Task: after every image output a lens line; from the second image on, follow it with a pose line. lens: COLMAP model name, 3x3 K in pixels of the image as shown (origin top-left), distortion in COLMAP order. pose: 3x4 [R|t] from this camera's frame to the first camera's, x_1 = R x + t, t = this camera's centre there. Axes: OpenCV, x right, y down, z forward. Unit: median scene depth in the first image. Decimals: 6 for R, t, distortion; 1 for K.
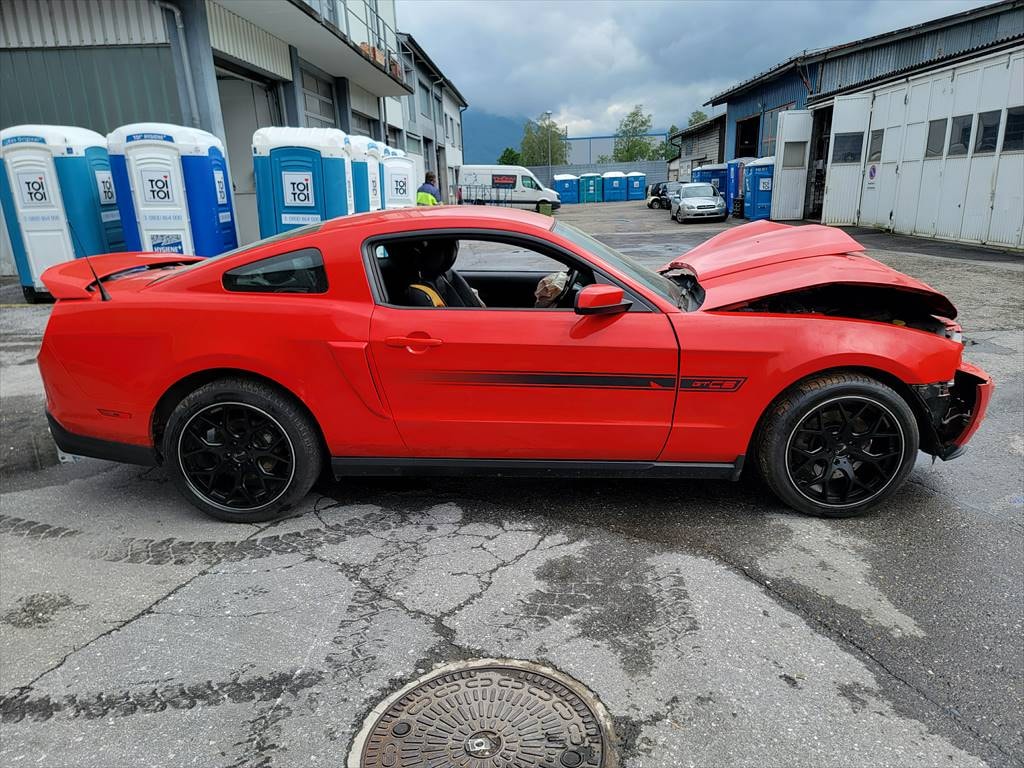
lens RADIAL K [[707.7, 0, 526.6], [0, 707.7, 386.1], [0, 0, 1]] dist [0.084480, -0.073532]
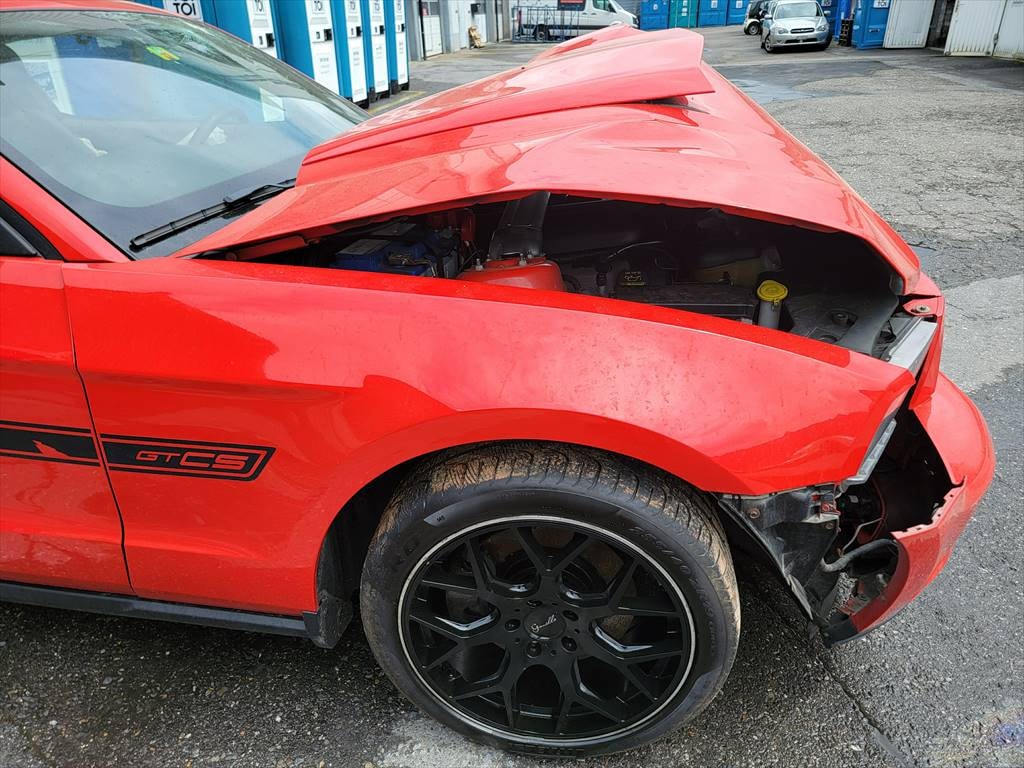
lens RADIAL K [[707.7, 0, 526.6], [0, 707.7, 386.1], [0, 0, 1]] dist [0.084480, -0.073532]
pose [[0.990981, 0.056504, -0.121505, 0.065111], [-0.030625, 0.978252, 0.205147, -0.016691], [0.130454, -0.199576, 0.971160, 0.089082]]
